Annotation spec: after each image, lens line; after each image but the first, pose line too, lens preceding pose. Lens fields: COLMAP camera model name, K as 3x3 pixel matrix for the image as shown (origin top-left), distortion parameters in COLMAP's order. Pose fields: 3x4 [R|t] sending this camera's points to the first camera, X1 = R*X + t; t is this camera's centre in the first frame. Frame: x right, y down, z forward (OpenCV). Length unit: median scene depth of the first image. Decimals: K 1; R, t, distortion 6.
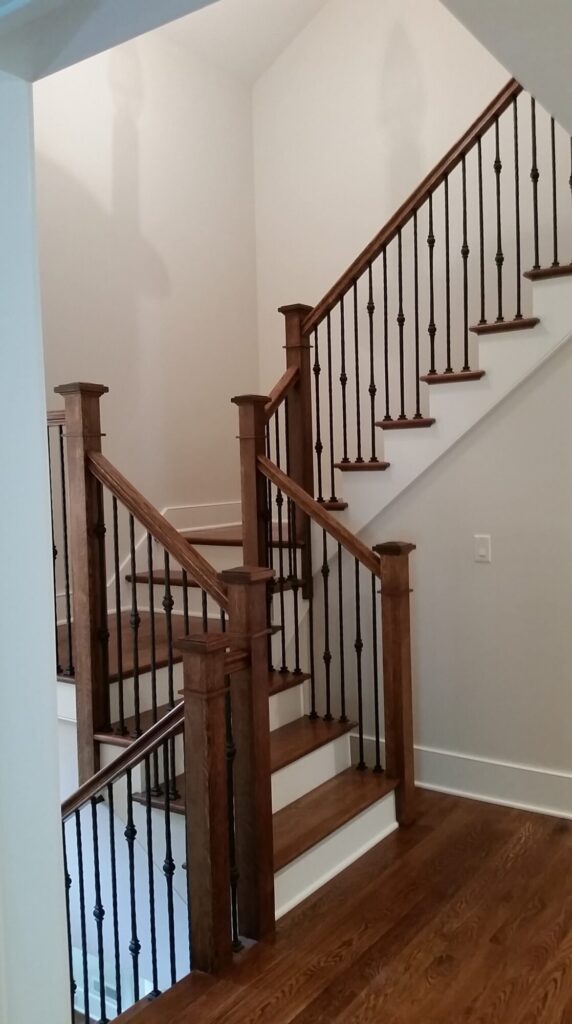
lens RADIAL K [[848.9, 0, 277.5], [0, 848.9, 505.3], [0, 0, 1]] dist [0.040164, -0.117313]
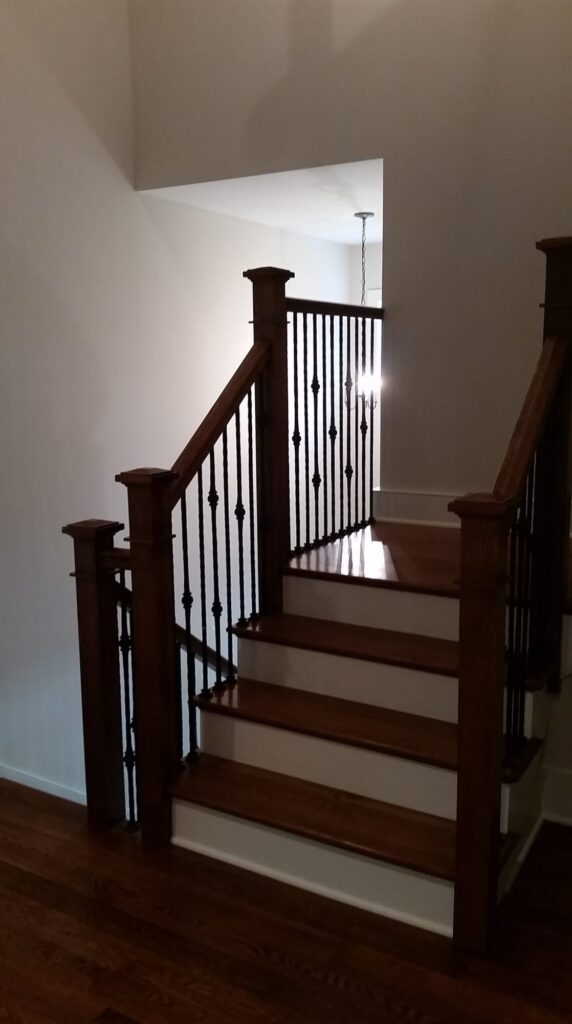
lens RADIAL K [[848.9, 0, 296.0], [0, 848.9, 509.7], [0, 0, 1]] dist [0.040164, -0.117313]
pose [[0.087771, 0.162039, -0.982873, 0.790302], [-0.046797, 0.986262, 0.158419, -0.027849], [0.995041, 0.032091, 0.094148, 0.934977]]
